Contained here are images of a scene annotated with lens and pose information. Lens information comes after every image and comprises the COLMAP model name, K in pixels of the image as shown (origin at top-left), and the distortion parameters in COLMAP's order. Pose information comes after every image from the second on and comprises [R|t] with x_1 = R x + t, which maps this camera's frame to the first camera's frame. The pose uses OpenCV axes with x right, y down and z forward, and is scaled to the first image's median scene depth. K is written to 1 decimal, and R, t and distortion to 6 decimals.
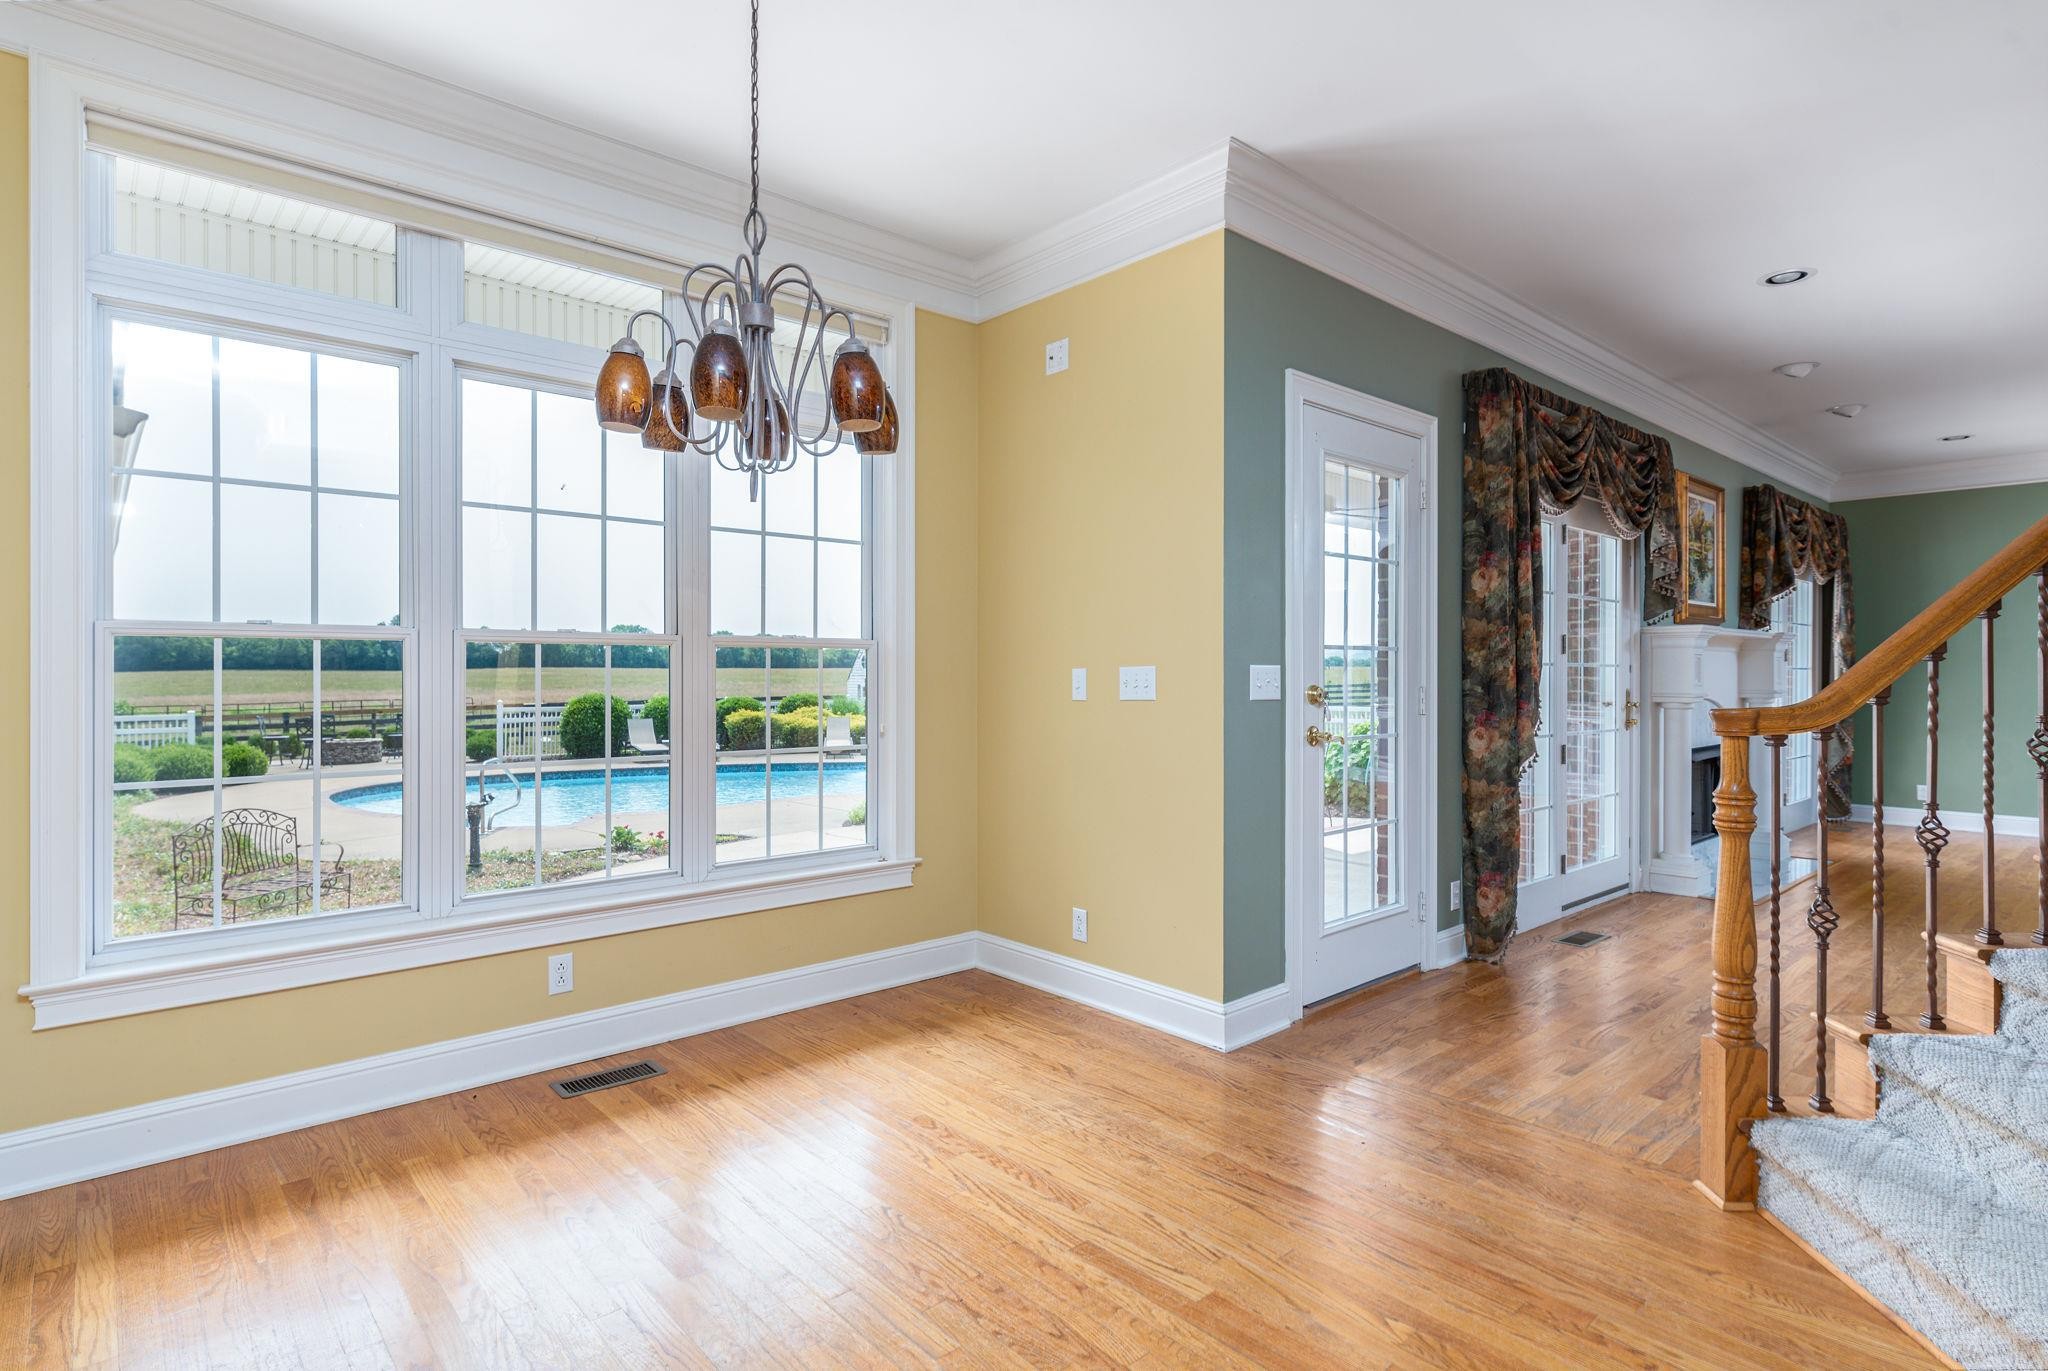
lens RADIAL K [[1051.0, 0, 1032.1], [0, 1051.0, 674.0], [0, 0, 1]] dist [0.003459, 0.000884]
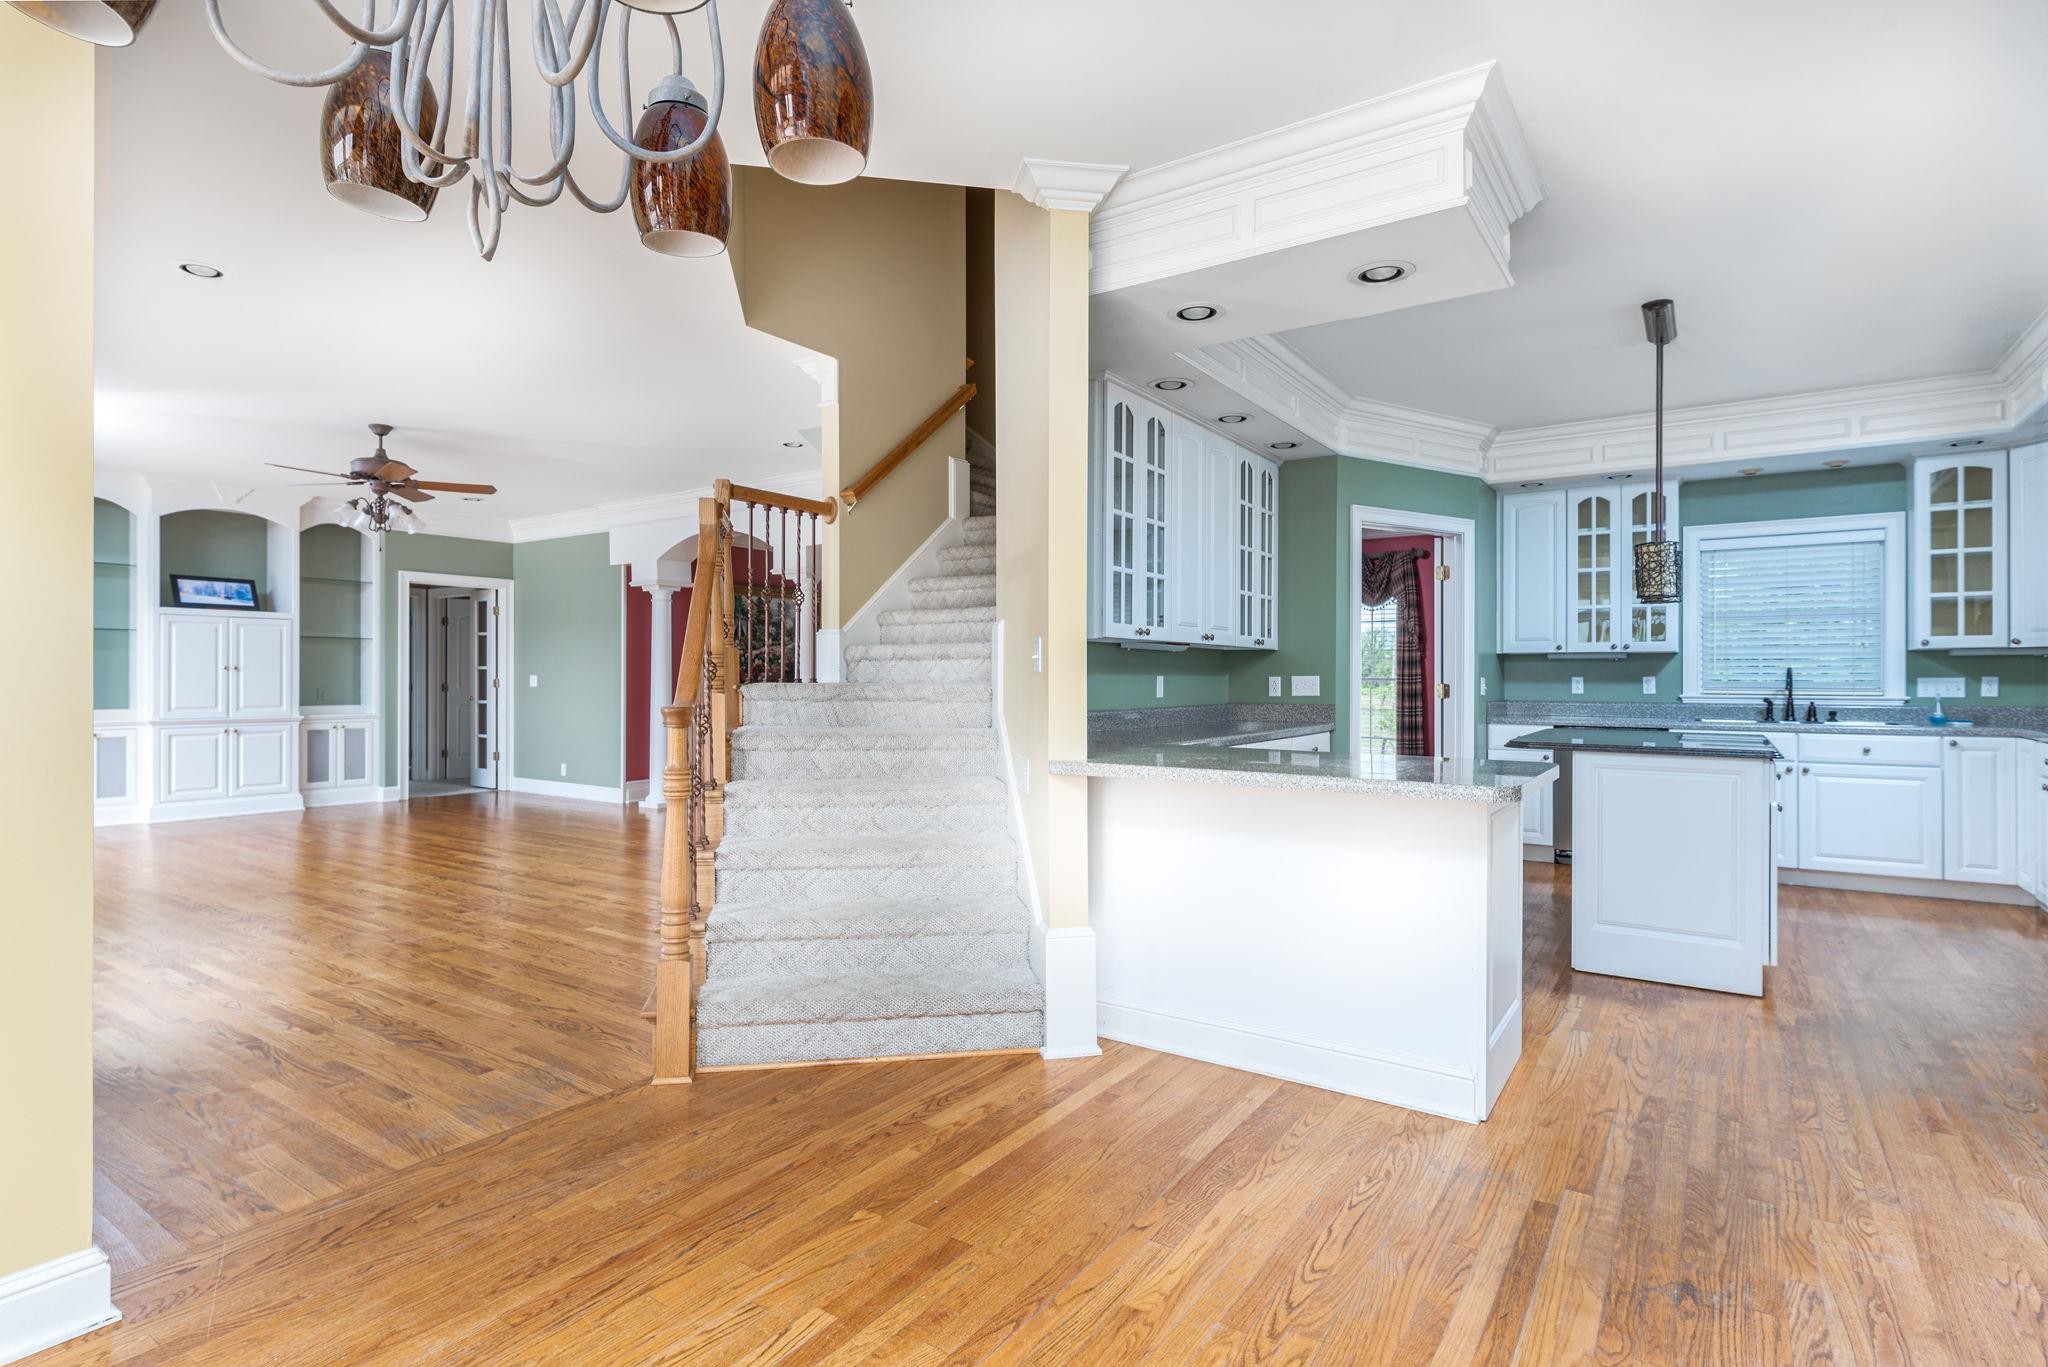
lens RADIAL K [[1005.2, 0, 1024.0], [0, 1005.2, 683.5], [0, 0, 1]] dist [0.001488, 0.000139]
pose [[-0.234830, -0.004604, 0.972026, -0.612757], [-0.002551, 0.999988, 0.004120, -0.000659], [-0.972033, -0.001512, -0.234839, 0.810843]]
